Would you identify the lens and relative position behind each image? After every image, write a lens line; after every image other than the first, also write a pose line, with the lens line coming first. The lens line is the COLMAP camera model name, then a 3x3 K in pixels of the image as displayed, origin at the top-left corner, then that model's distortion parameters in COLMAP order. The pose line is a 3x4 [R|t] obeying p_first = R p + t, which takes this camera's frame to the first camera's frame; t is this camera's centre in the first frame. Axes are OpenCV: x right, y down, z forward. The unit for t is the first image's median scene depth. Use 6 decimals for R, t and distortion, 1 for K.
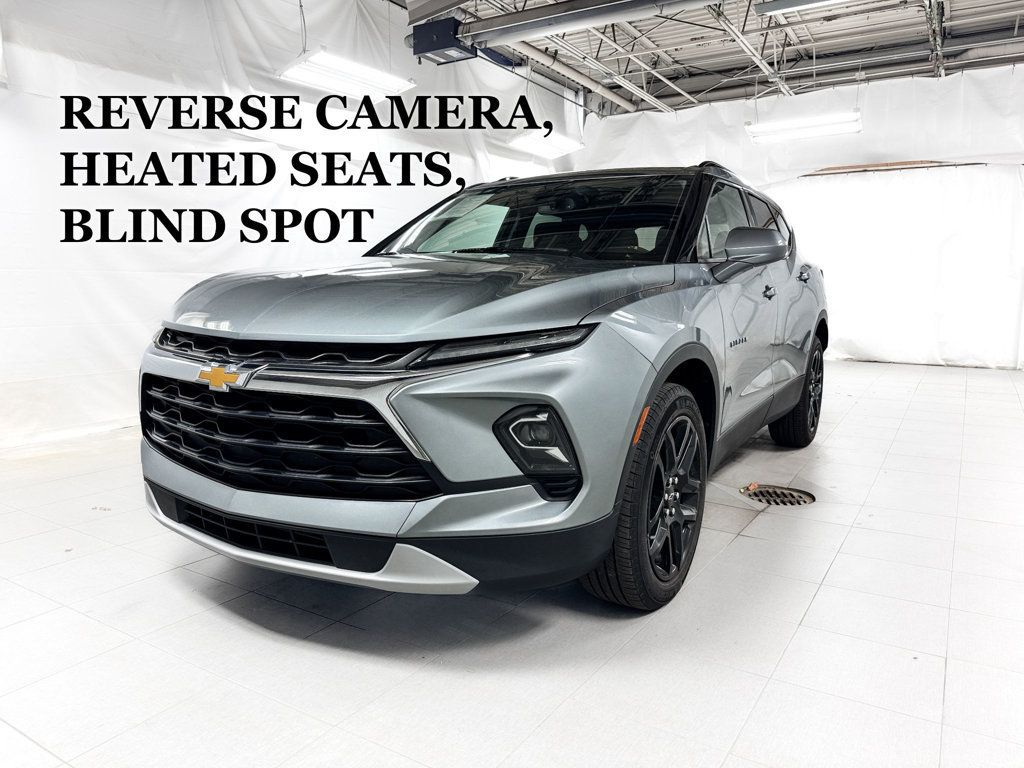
lens RADIAL K [[729.2, 0, 515.6], [0, 729.2, 383.9], [0, 0, 1]] dist [0.030405, -0.029381]
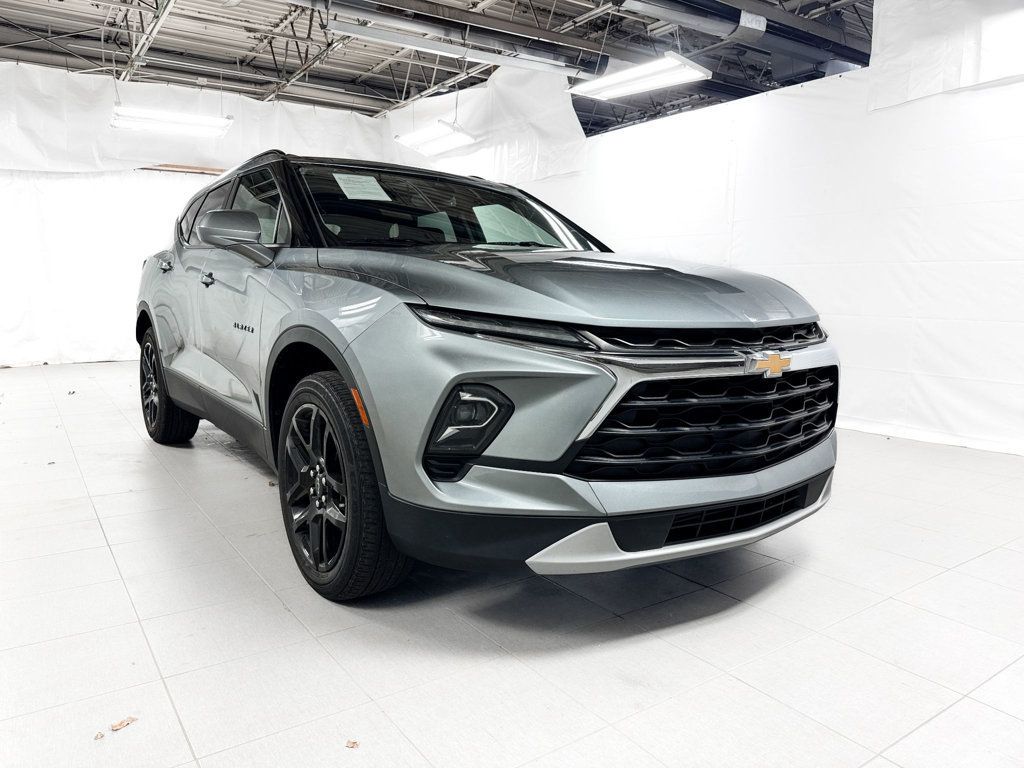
lens RADIAL K [[729.2, 0, 502.9], [0, 729.2, 384.6], [0, 0, 1]] dist [0.030405, -0.029381]
pose [[0.416526, -0.120135, 0.901151, -0.352489], [0.118893, 0.989916, 0.077014, -0.024806], [-0.901316, 0.075062, 0.426609, 0.212031]]
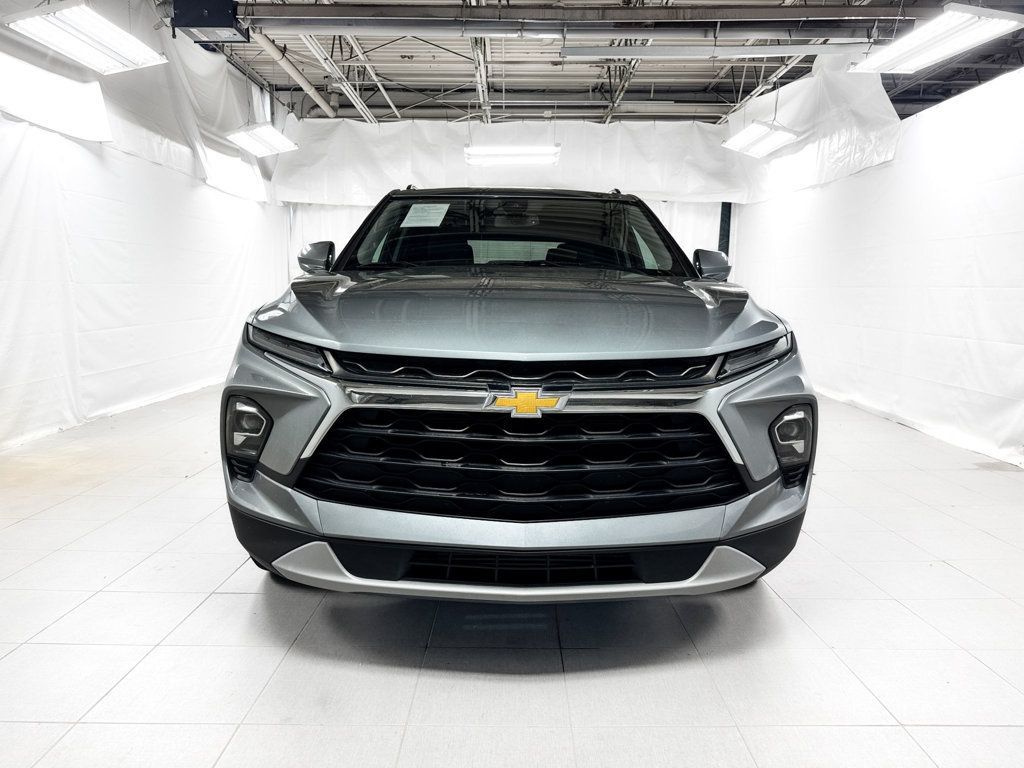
lens RADIAL K [[729.2, 0, 509.6], [0, 729.2, 385.8], [0, 0, 1]] dist [0.030405, -0.029381]
pose [[0.855509, -0.062969, 0.513945, -0.208374], [0.066503, 0.997719, 0.011540, -0.009814], [-0.513500, 0.024307, 0.857745, 0.053637]]
